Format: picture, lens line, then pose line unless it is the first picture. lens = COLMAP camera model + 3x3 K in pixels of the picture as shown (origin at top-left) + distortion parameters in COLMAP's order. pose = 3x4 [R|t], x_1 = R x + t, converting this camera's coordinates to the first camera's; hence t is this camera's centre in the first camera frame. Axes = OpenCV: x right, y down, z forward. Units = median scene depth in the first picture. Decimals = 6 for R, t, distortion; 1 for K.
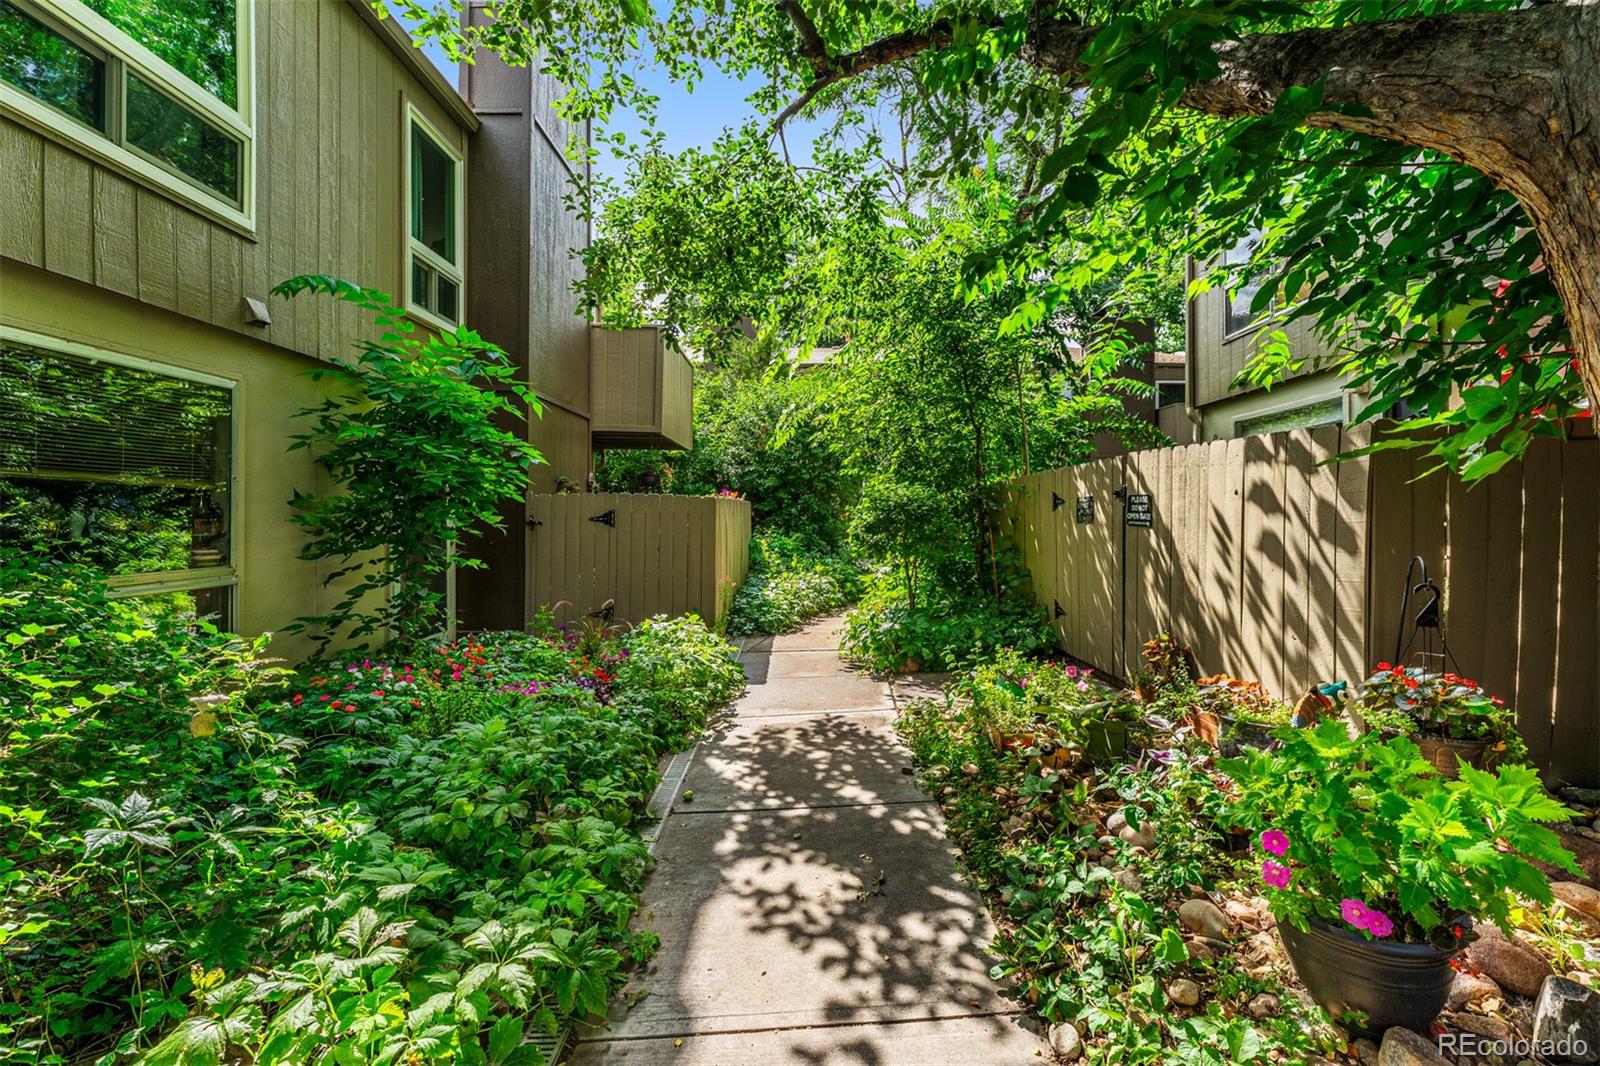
lens RADIAL K [[644.4, 0, 800.0], [0, 644.4, 529.1], [0, 0, 1]] dist [-0.000087, -0.000173]
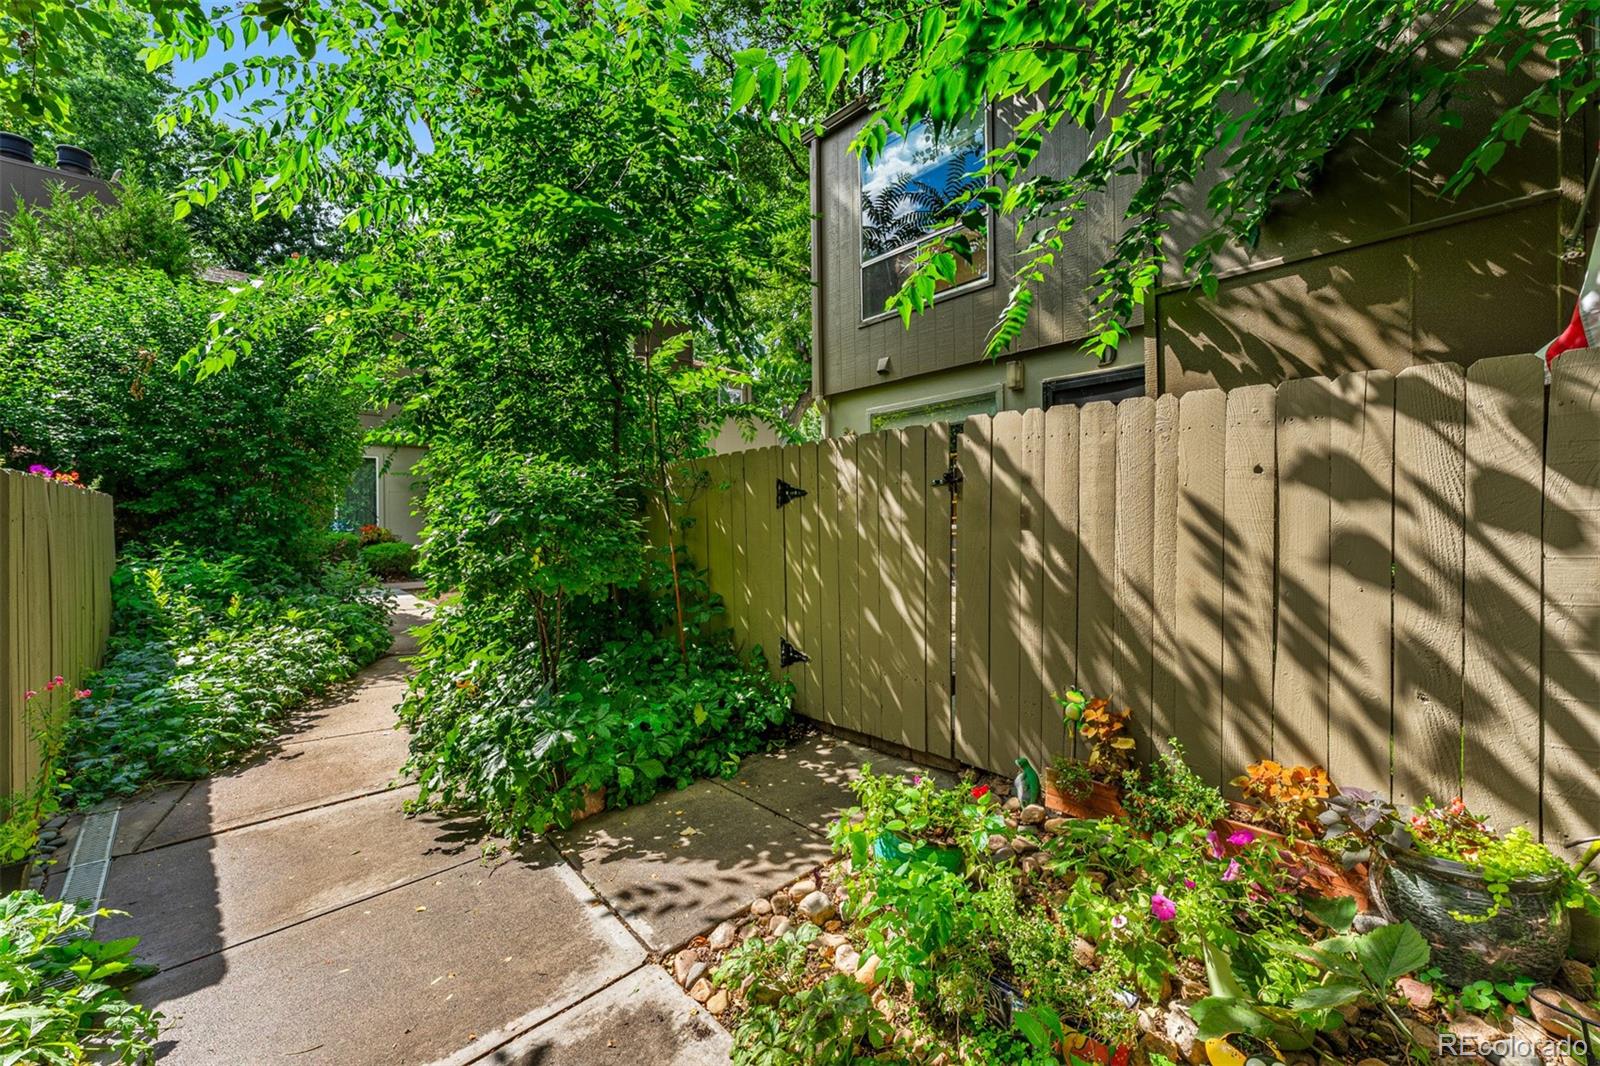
lens RADIAL K [[690.8, 0, 800.0], [0, 690.8, 525.4], [0, 0, 1]] dist [0.056084, -0.027769]
pose [[0.757300, -0.011234, 0.652971, -0.094779], [0.021929, 0.999726, -0.008234, -0.005682], [-0.652699, 0.020554, 0.757339, 0.648007]]
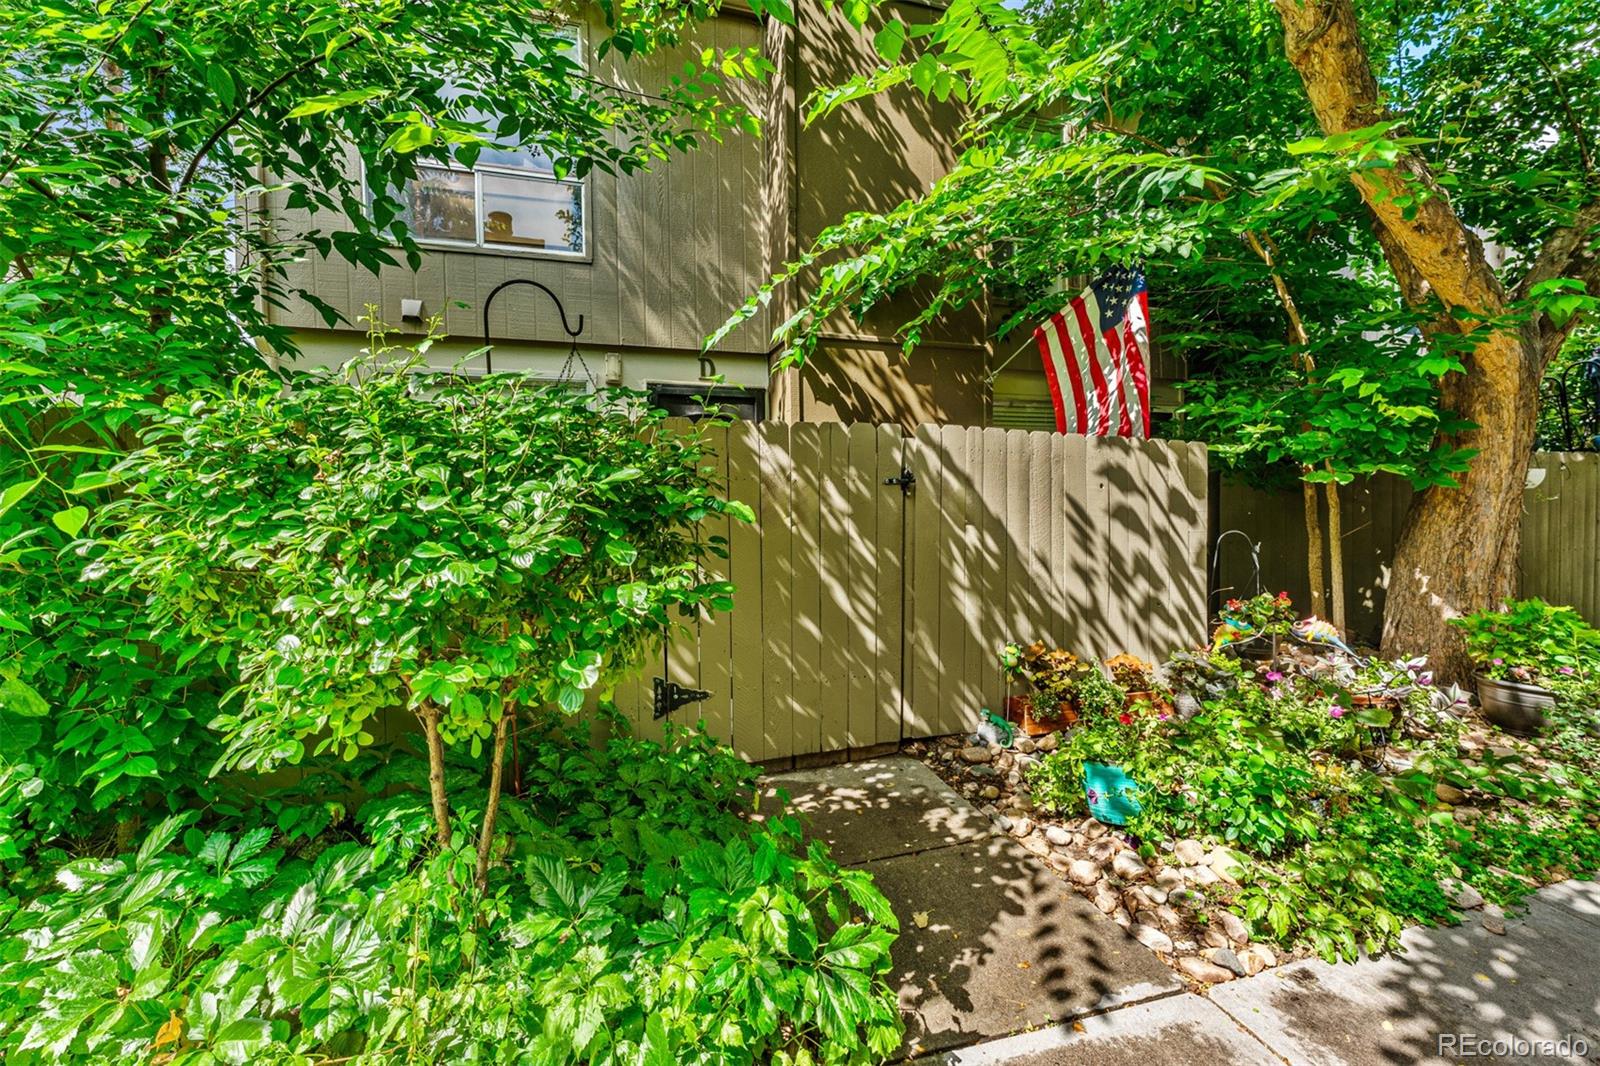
lens RADIAL K [[678.9, 0, 803.3], [0, 678.9, 507.5], [0, 0, 1]] dist [0.000533, -0.000131]
pose [[-0.322140, 0.017329, 0.946533, -0.194878], [0.031187, 0.999484, -0.007684, -0.019045], [-0.946178, 0.027045, -0.322514, 1.540241]]
